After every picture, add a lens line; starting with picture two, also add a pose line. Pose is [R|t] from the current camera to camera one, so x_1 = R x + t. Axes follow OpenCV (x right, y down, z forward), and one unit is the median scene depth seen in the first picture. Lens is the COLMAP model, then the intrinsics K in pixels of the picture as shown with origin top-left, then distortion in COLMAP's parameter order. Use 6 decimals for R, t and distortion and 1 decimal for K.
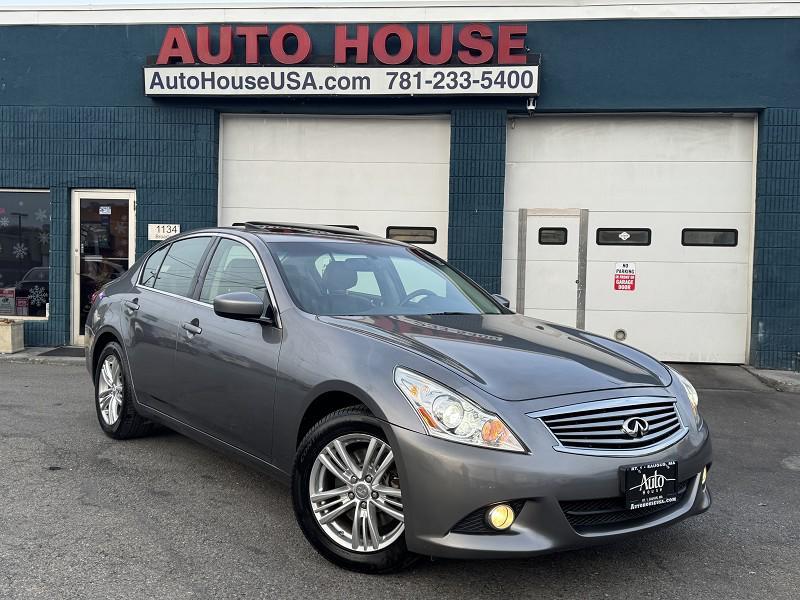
lens RADIAL K [[877.8, 0, 406.3], [0, 877.8, 301.1], [0, 0, 1]] dist [0.226758, -0.571418]
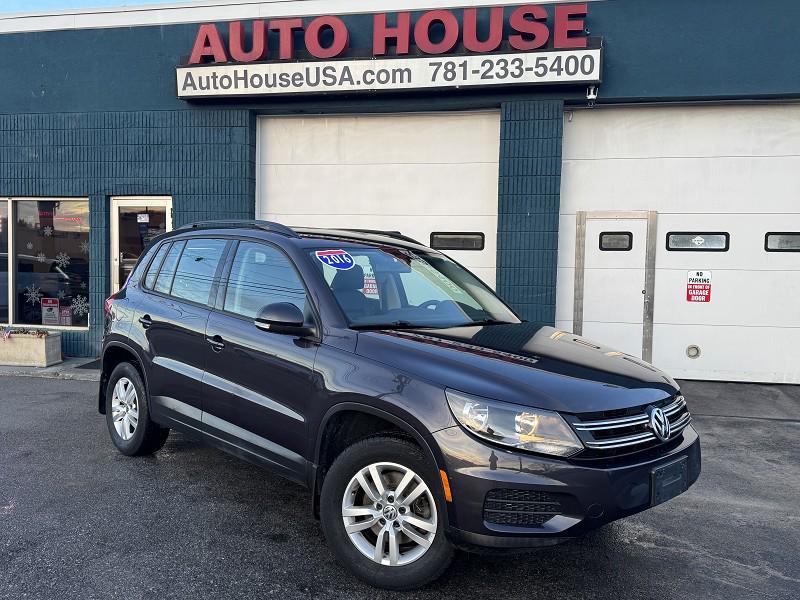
lens RADIAL K [[714.2, 0, 400.0], [0, 714.2, 300.0], [0, 0, 1]] dist [0.129565, -0.251051]
pose [[0.995445, 0.000096, -0.095334, 0.018295], [0.001608, 0.999840, 0.017797, -0.027693], [0.095321, -0.017869, 0.995286, 0.254915]]
